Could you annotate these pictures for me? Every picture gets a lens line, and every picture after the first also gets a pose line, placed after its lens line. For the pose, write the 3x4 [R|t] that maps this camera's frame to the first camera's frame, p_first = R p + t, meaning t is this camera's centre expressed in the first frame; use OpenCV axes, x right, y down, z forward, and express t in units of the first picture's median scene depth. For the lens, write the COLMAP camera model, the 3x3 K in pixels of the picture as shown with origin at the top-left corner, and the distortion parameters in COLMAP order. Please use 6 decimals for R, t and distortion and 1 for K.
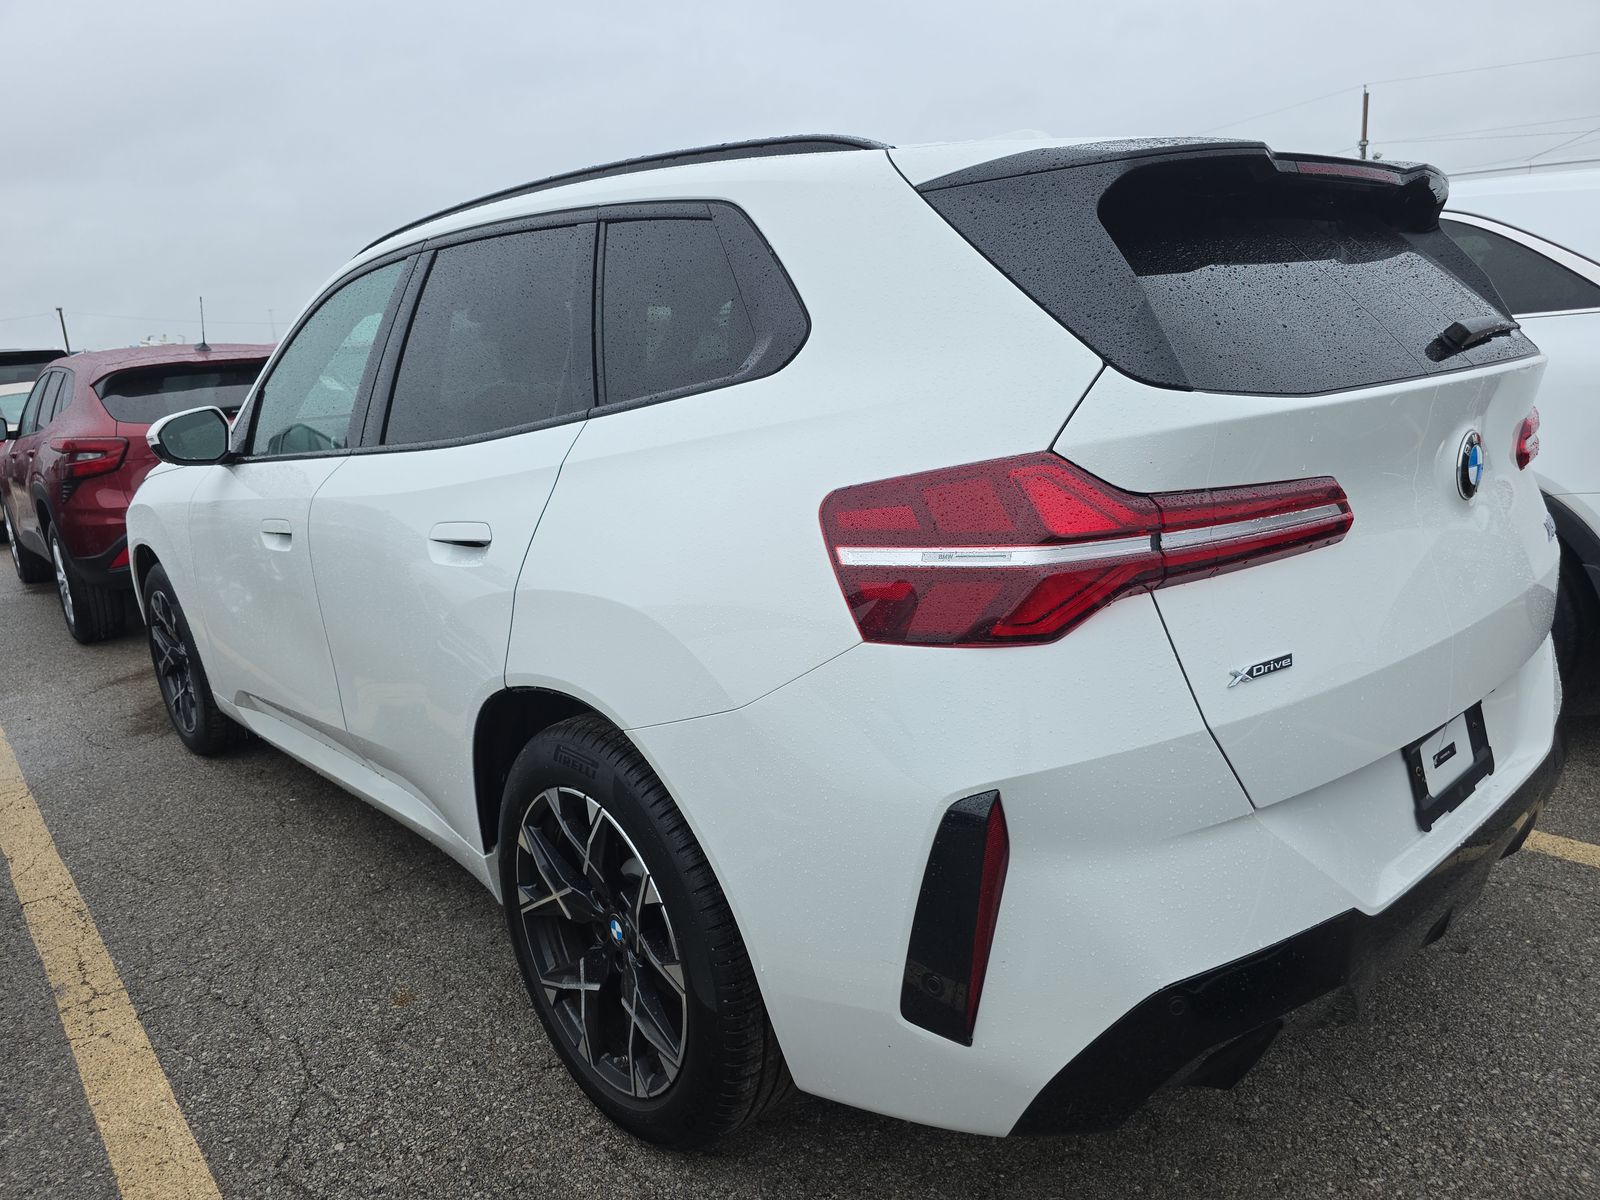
lens RADIAL K [[1068.7, 0, 800.0], [0, 1068.7, 600.0], [0, 0, 1]] dist [0.023688, 0.001011]
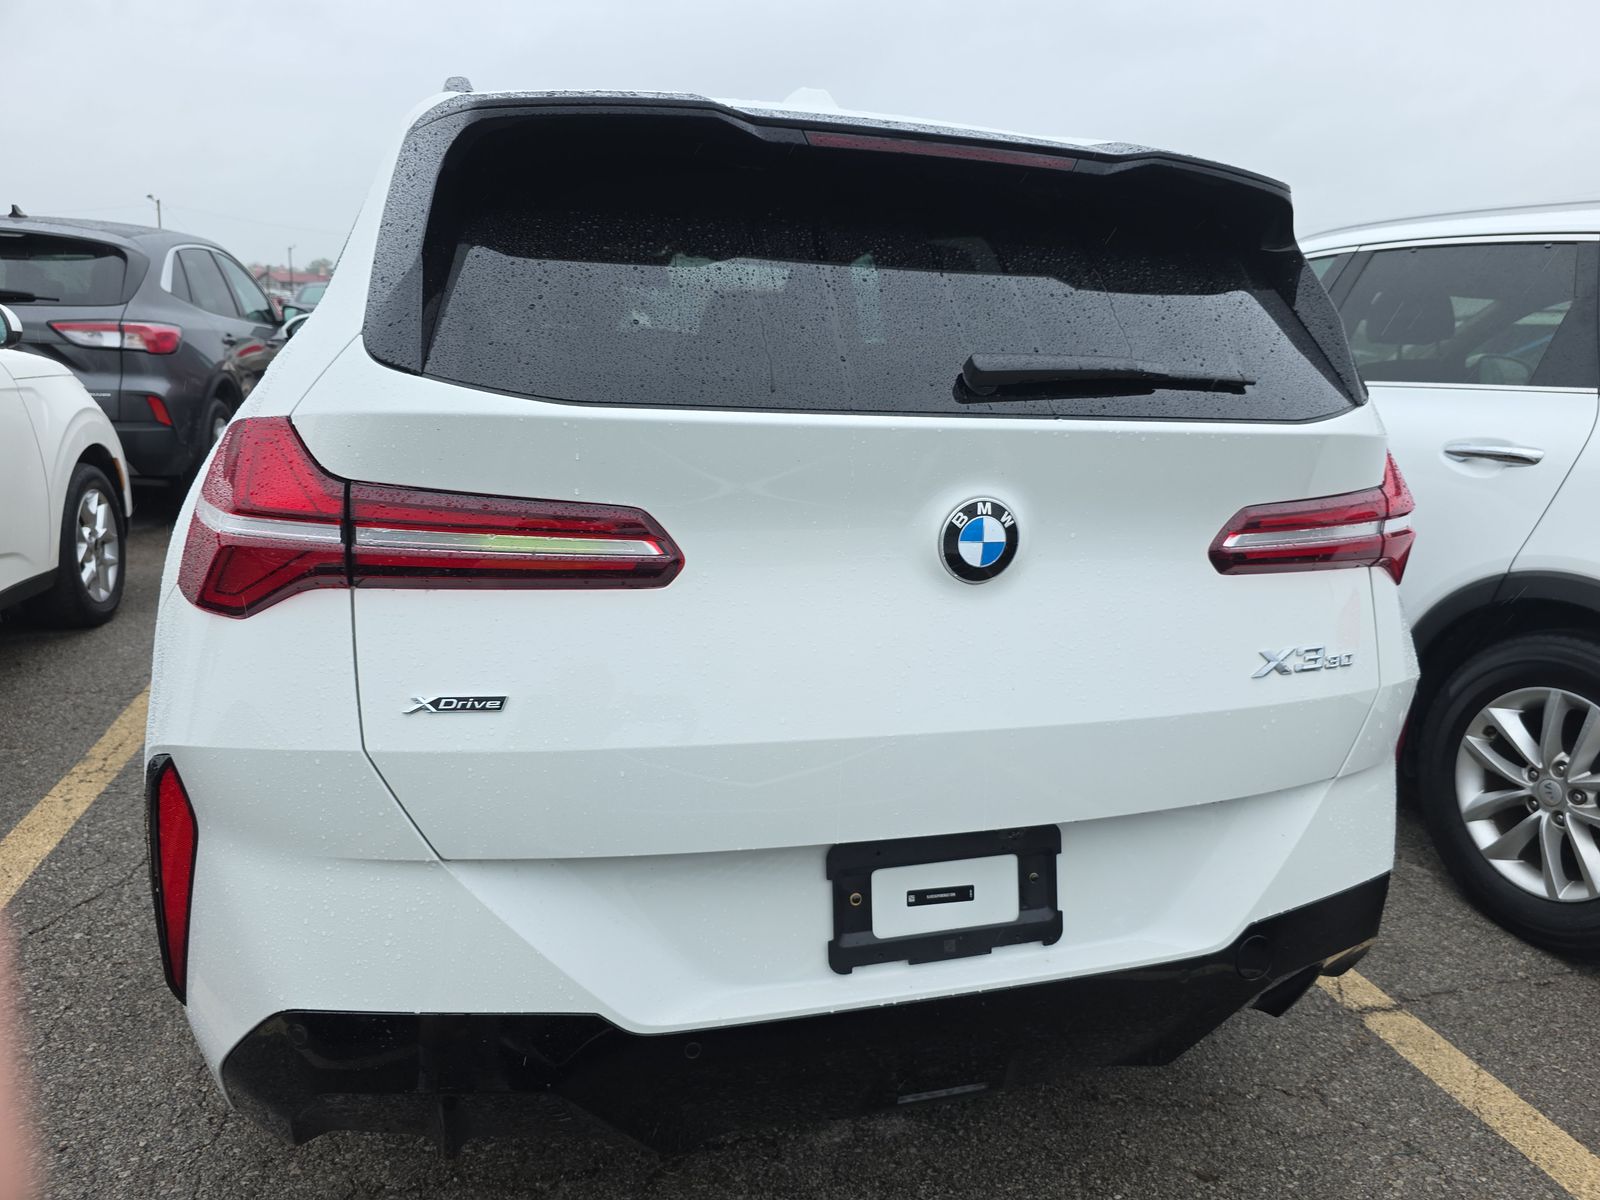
lens RADIAL K [[1081.9, 0, 800.0], [0, 1081.9, 600.0], [0, 0, 1]] dist [-0.001510, 0.000420]
pose [[0.904905, 0.208491, -0.371051, 0.979718], [-0.200380, 0.977832, 0.060759, -0.126093], [0.375494, 0.019370, 0.926623, 0.285816]]
